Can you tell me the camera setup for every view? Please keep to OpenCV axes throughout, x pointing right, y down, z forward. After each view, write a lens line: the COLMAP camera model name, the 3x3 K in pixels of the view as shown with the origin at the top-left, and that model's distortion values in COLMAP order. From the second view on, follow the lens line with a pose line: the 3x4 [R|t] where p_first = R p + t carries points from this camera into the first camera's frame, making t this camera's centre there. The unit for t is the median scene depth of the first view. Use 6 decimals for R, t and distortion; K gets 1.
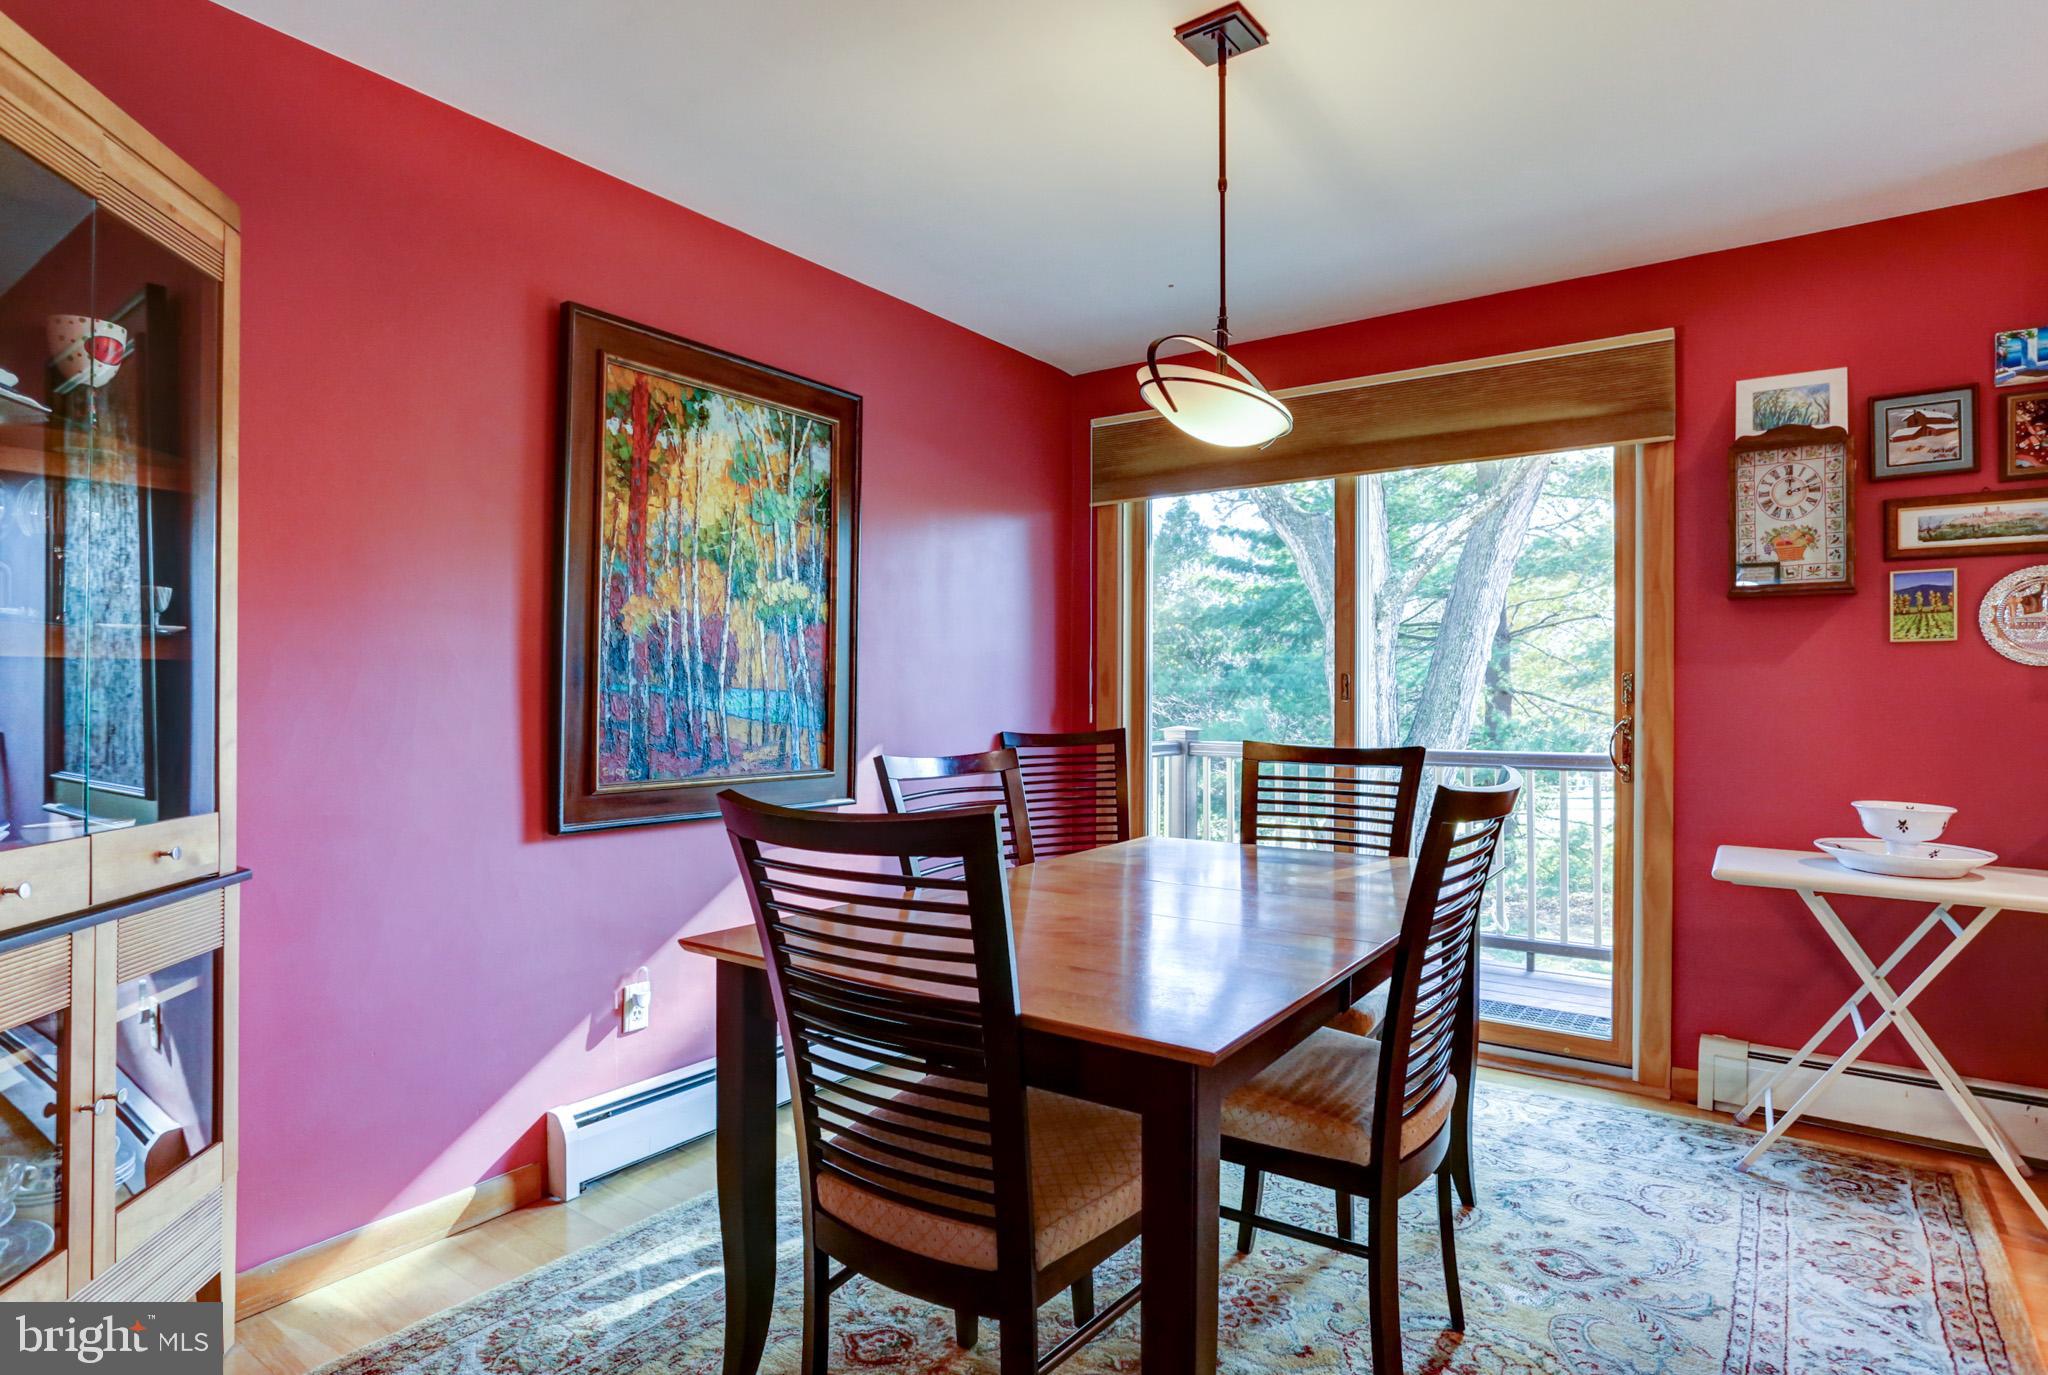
lens RADIAL K [[1104.5, 0, 1024.0], [0, 1104.5, 681.7], [0, 0, 1]] dist [-0.017345, 0.000292]
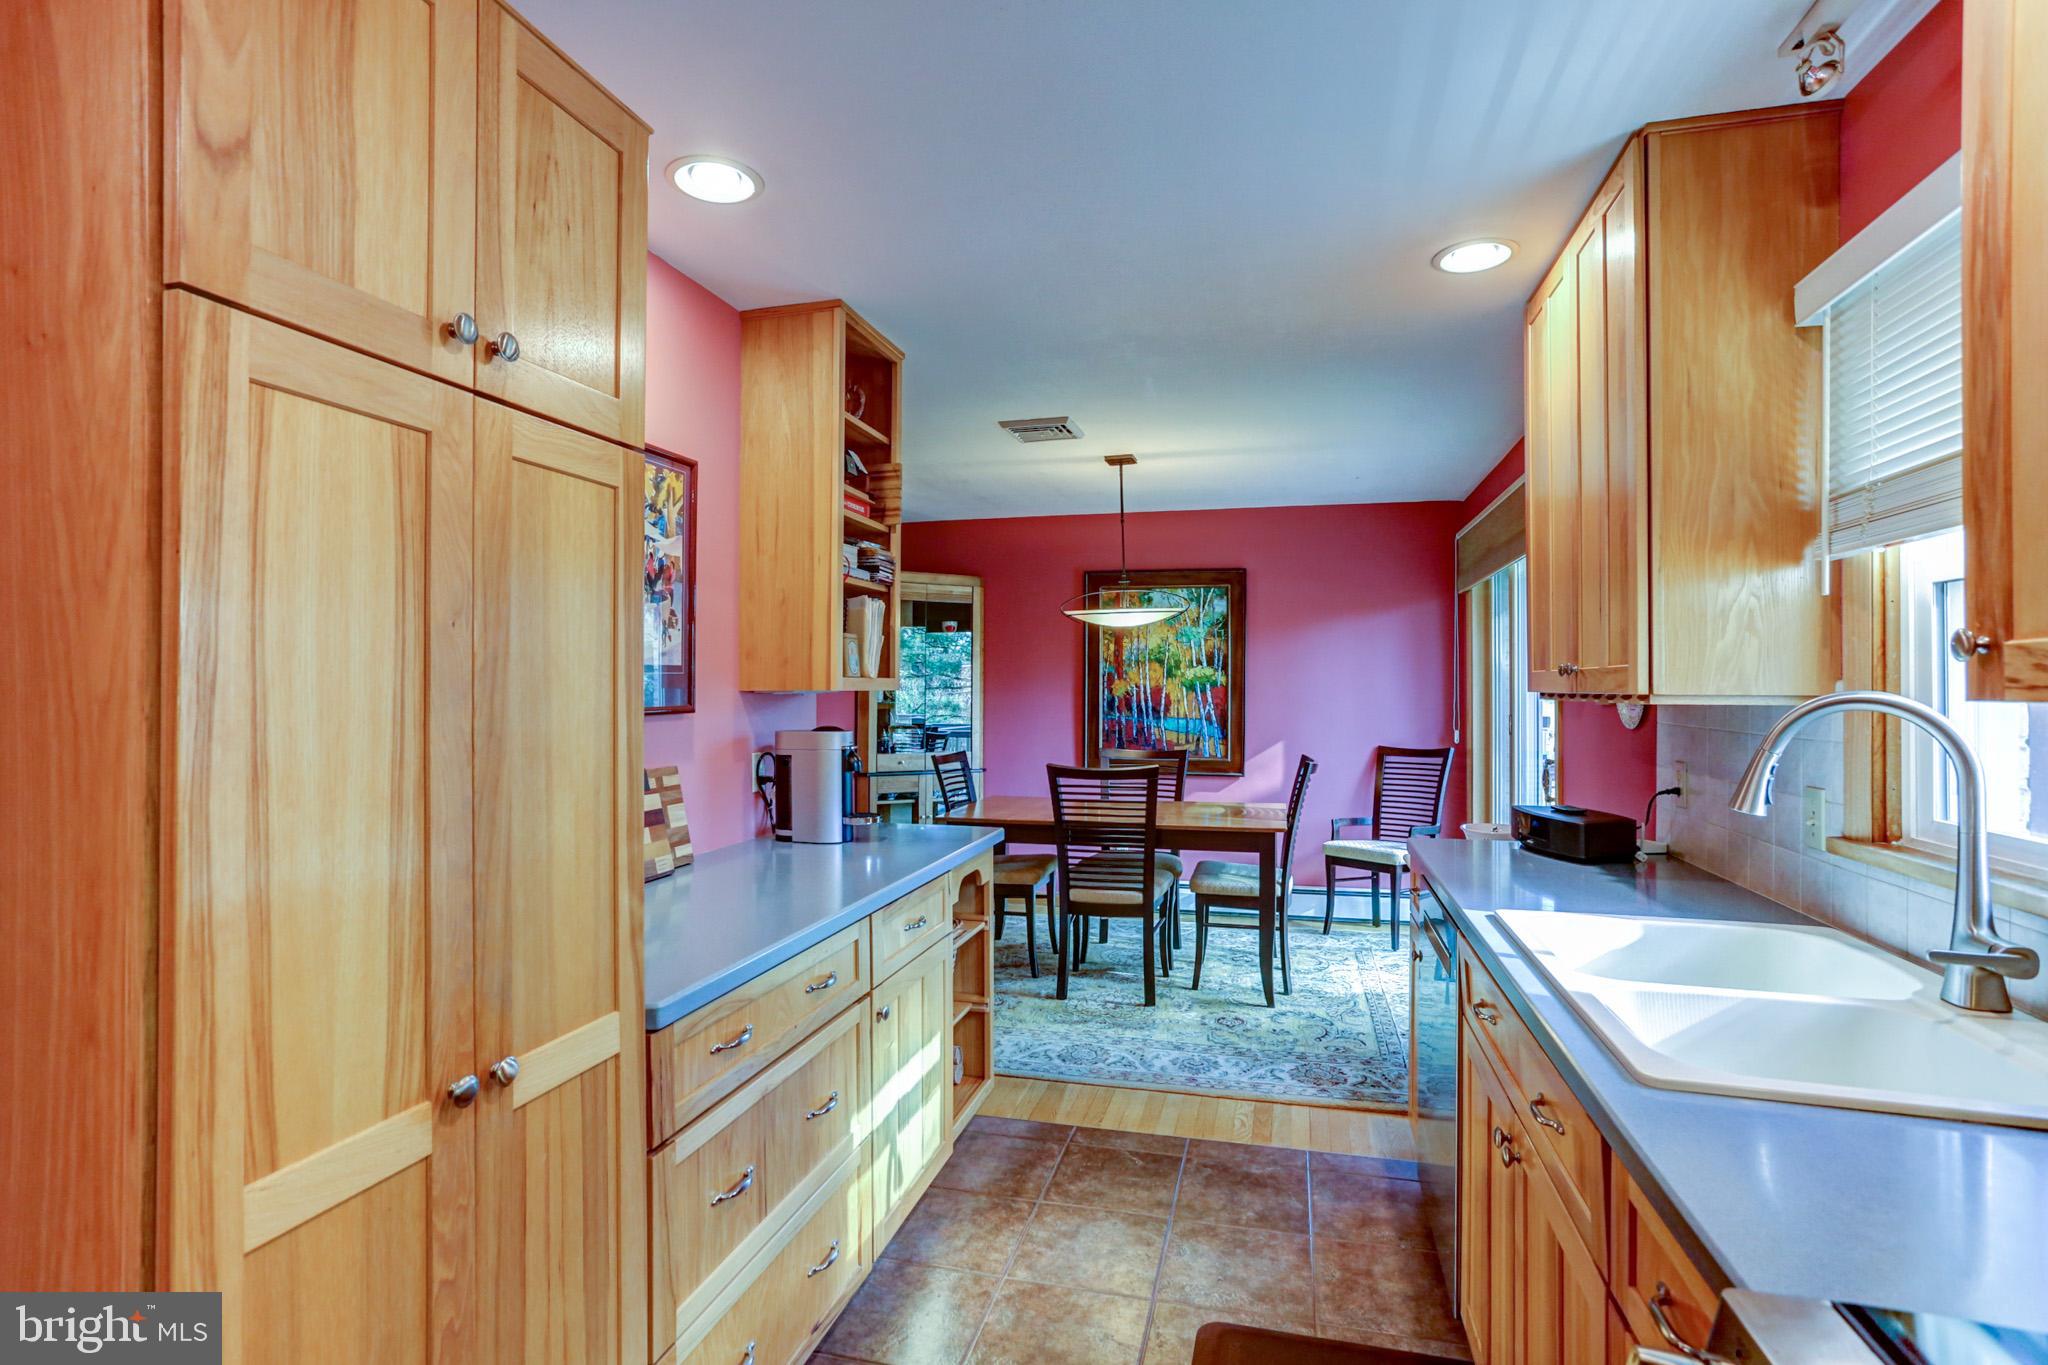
lens RADIAL K [[990.5, 0, 1019.1], [0, 990.5, 685.8], [0, 0, 1]] dist [-0.051680, -0.000148]
pose [[0.332224, -0.009881, -0.943149, 0.829848], [0.008205, 0.999938, -0.007586, -0.024842], [0.943165, -0.005219, 0.332285, 0.023688]]
